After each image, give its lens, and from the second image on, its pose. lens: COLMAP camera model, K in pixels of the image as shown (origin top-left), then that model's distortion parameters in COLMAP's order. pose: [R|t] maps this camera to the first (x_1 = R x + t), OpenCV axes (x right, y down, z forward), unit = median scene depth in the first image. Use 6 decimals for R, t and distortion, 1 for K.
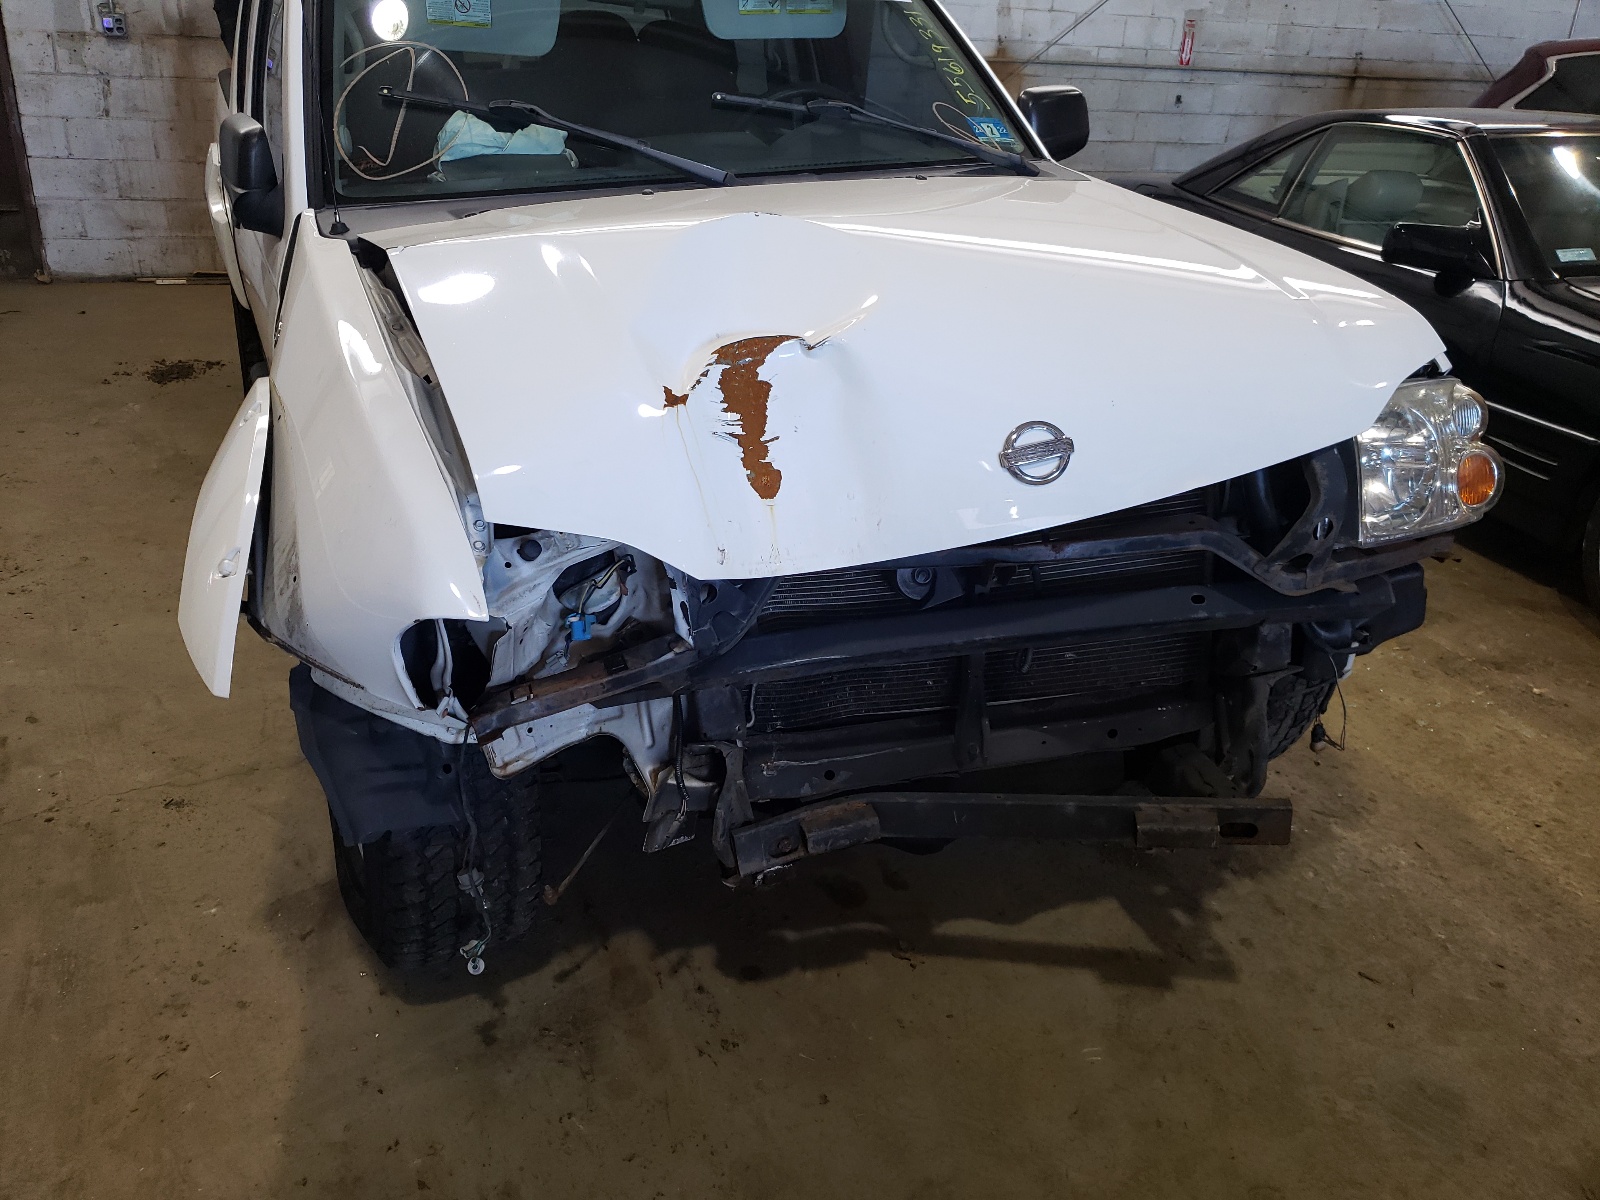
lens RADIAL K [[1349.4, 0, 802.2], [0, 1349.4, 596.9], [0, 0, 1]] dist [0.013133, 0.005417]
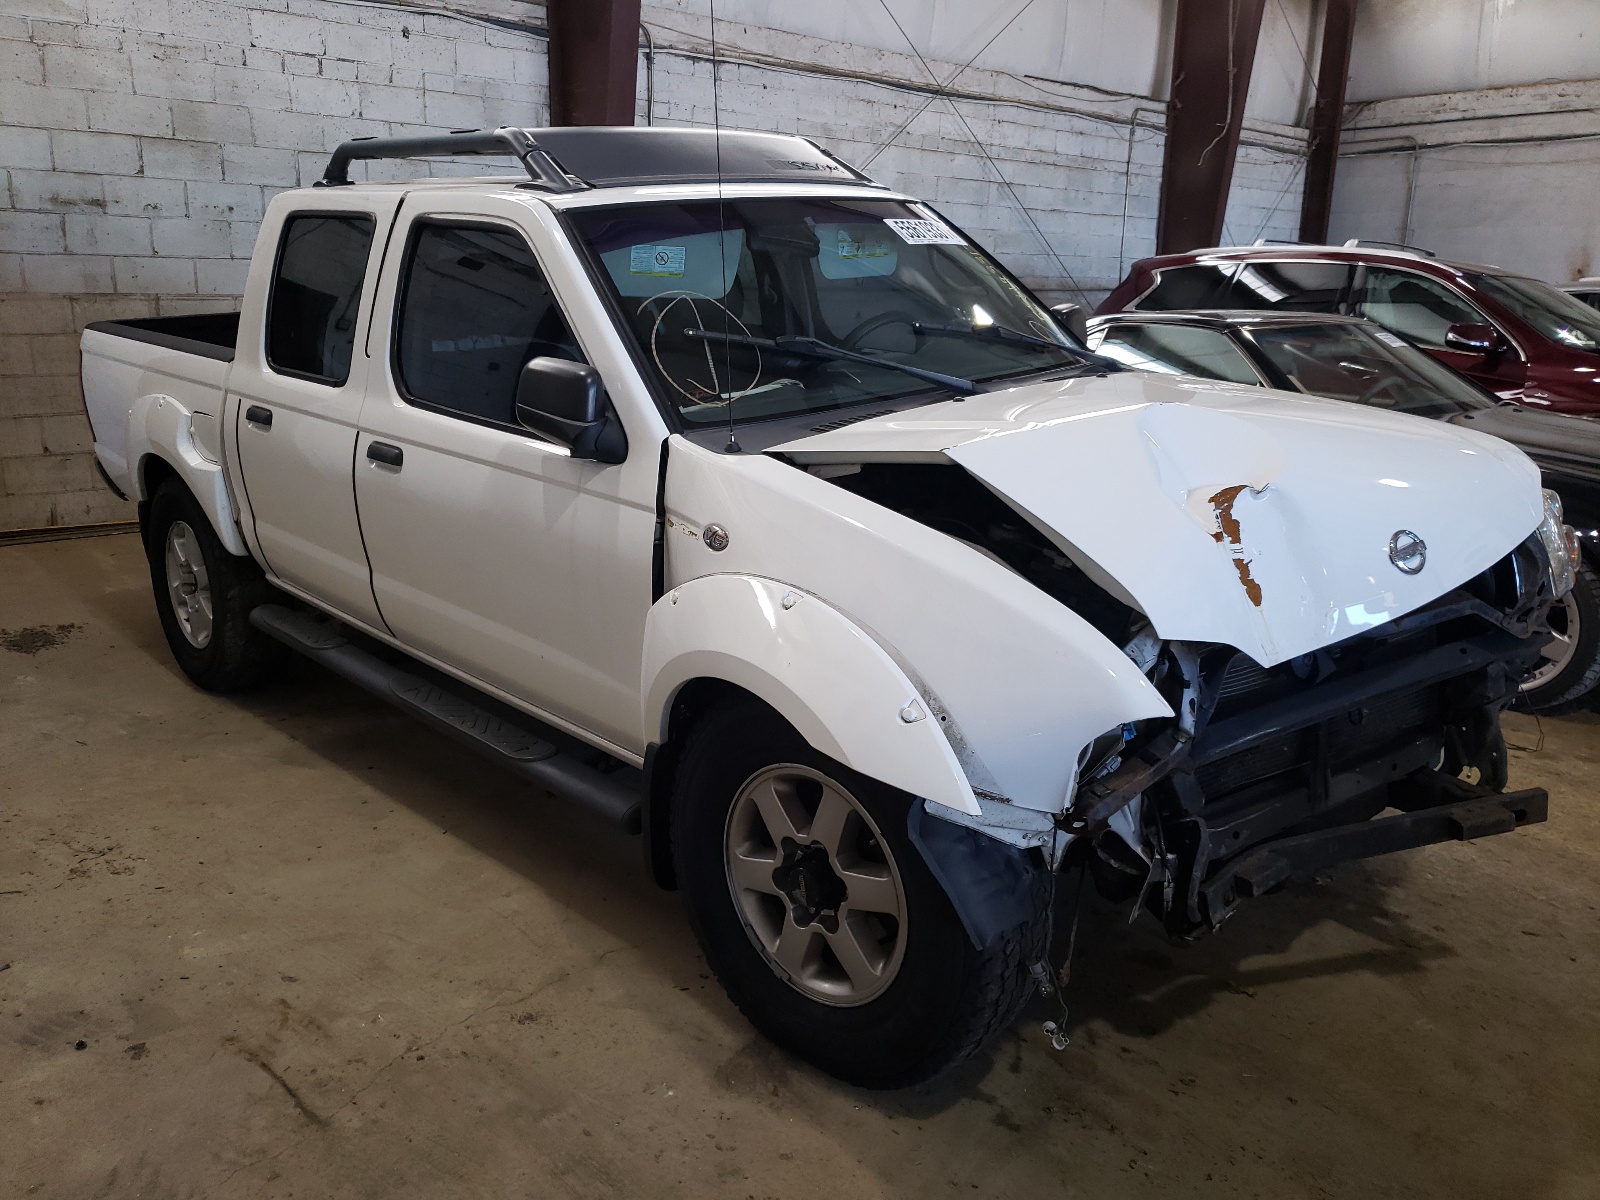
lens RADIAL K [[1349.4, 0, 802.2], [0, 1349.4, 596.9], [0, 0, 1]] dist [0.013133, 0.005417]
pose [[0.930867, -0.114415, 0.346981, -0.743729], [0.165072, 0.978948, -0.120048, 0.001797], [-0.325942, 0.169026, 0.930157, -0.064179]]
